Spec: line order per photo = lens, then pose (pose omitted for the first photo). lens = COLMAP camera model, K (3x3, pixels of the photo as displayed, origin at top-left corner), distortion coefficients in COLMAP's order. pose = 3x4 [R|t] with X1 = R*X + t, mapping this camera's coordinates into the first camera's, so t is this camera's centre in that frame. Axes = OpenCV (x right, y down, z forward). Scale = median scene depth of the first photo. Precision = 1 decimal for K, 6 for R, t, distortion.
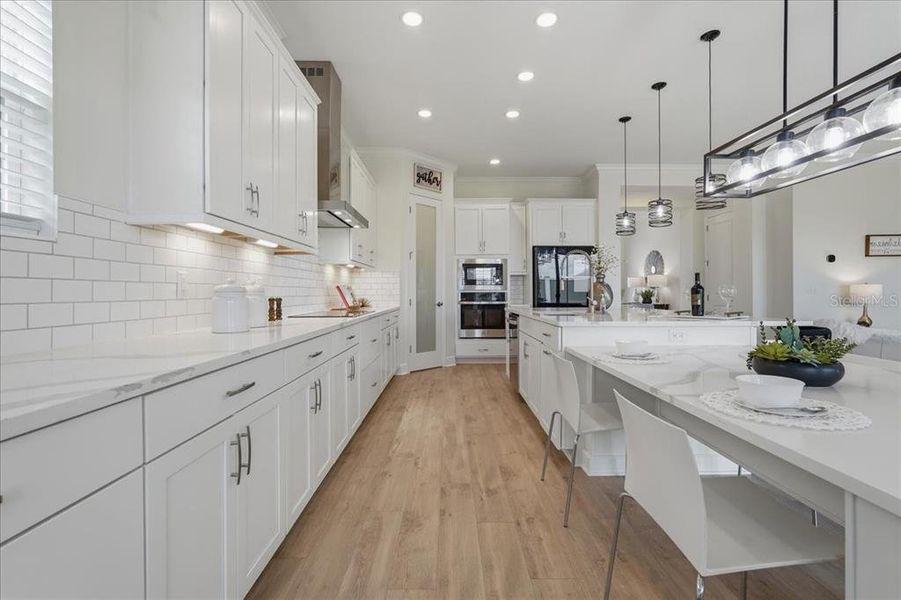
lens RADIAL K [[409.8, 0, 453.1], [0, 409.8, 297.5], [0, 0, 1]] dist [-0.000194, 0.000561]
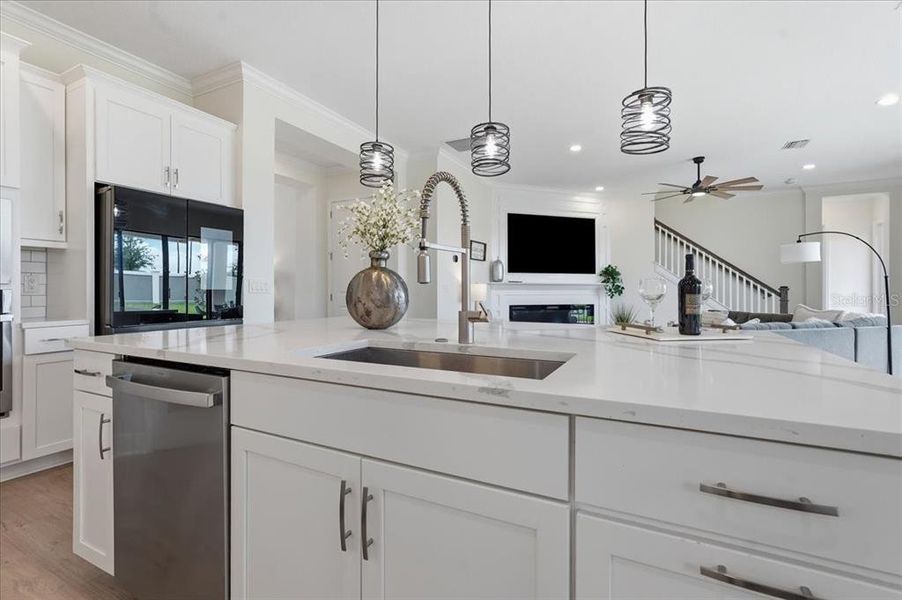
lens RADIAL K [[412.0, 0, 453.7], [0, 412.0, 287.4], [0, 0, 1]] dist [-0.001953, 0.000637]
pose [[0.467256, 0.009551, 0.884071, -0.011586], [0.009352, 0.999832, -0.015745, -0.005367], [-0.884073, 0.015625, 0.467088, 0.511004]]
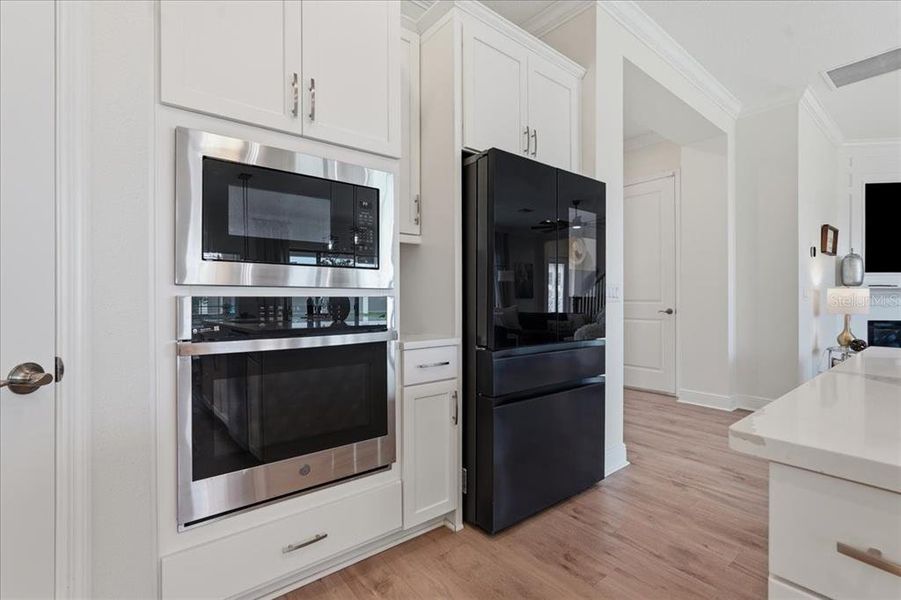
lens RADIAL K [[398.2, 0, 447.2], [0, 398.2, 297.5], [0, 0, 1]] dist [-0.002425, -0.000058]
pose [[0.796173, 0.004874, 0.605049, 0.000521], [0.003329, 0.999917, -0.012436, -0.009177], [-0.605059, 0.011915, 0.796091, 0.833701]]
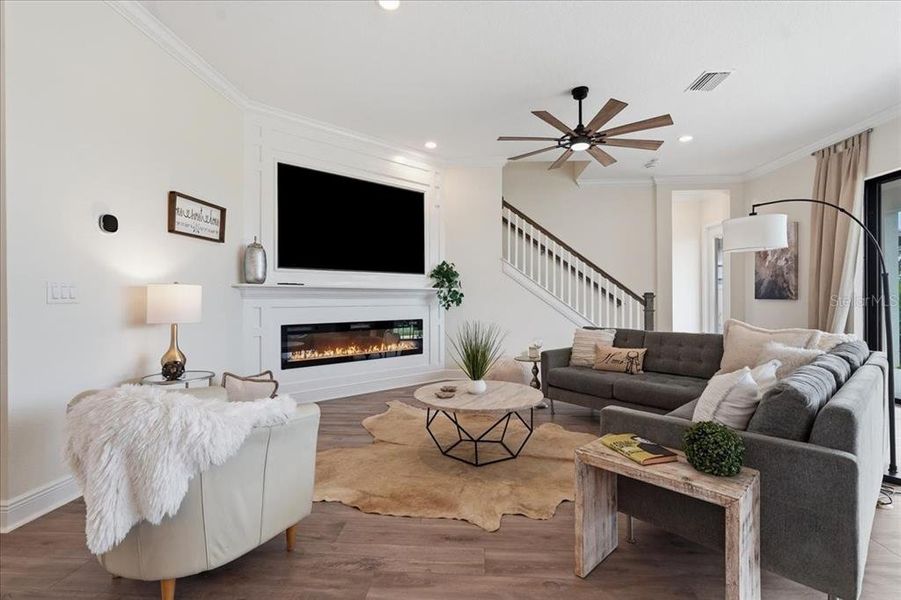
lens RADIAL K [[409.8, 0, 453.1], [0, 409.8, 297.5], [0, 0, 1]] dist [-0.000194, 0.000561]
pose [[0.078068, 0.004708, 0.996937, 0.515234], [0.015281, 0.999866, -0.005919, -0.008616], [-0.996831, 0.015697, 0.077986, 0.600392]]
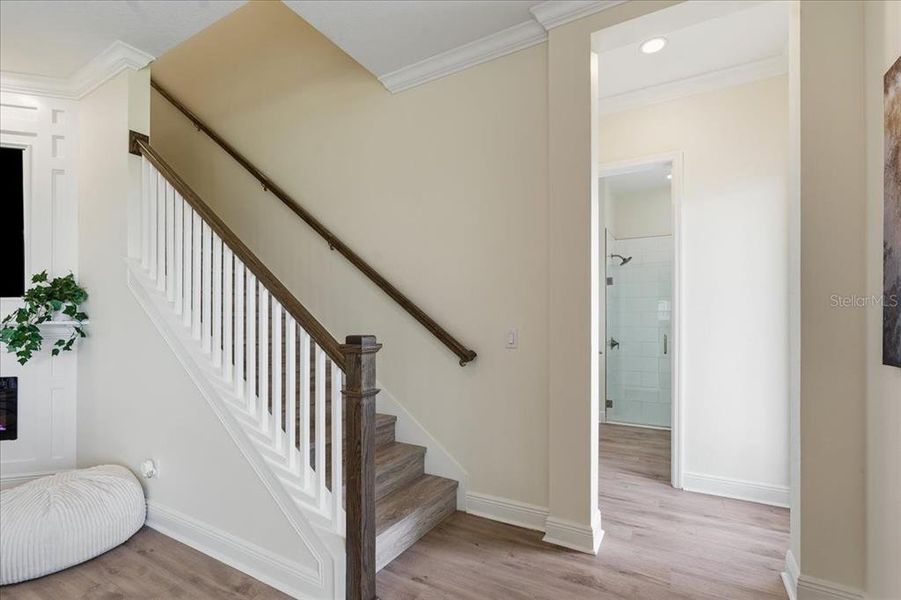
lens RADIAL K [[421.5, 0, 451.1], [0, 421.5, 324.8], [0, 0, 1]] dist [0.001643, 0.000648]
pose [[0.521202, 0.000669, 0.853433, 1.277085], [0.009302, 0.999936, -0.006464, -0.023645], [-0.853382, 0.011308, 0.521163, -0.008568]]
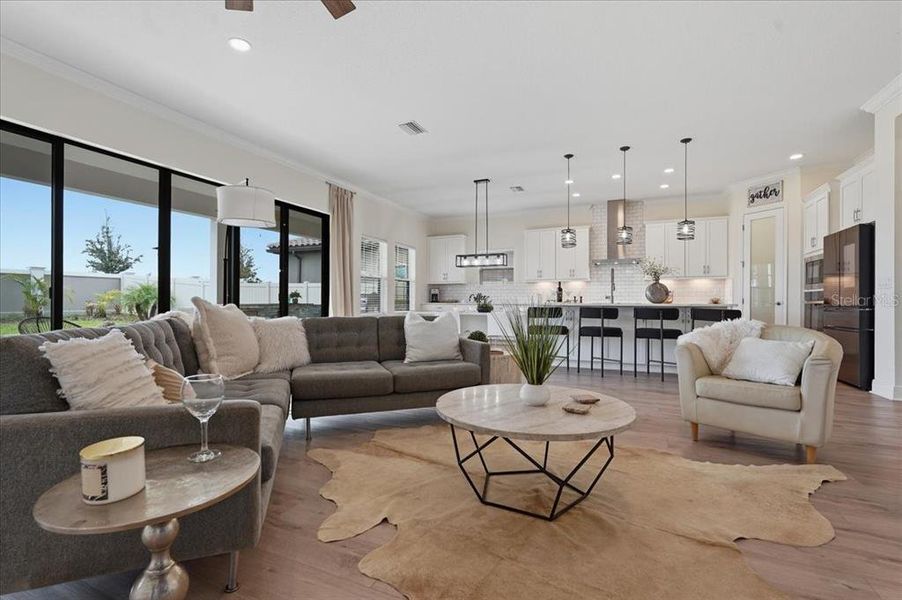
lens RADIAL K [[410.3, 0, 453.6], [0, 410.3, 297.5], [0, 0, 1]] dist [-0.000194, 0.000561]
pose [[-0.407586, -0.009285, -0.913120, 1.371309], [-0.013924, 0.999895, -0.003952, 0.017615], [0.913061, 0.011103, -0.407672, 0.687288]]
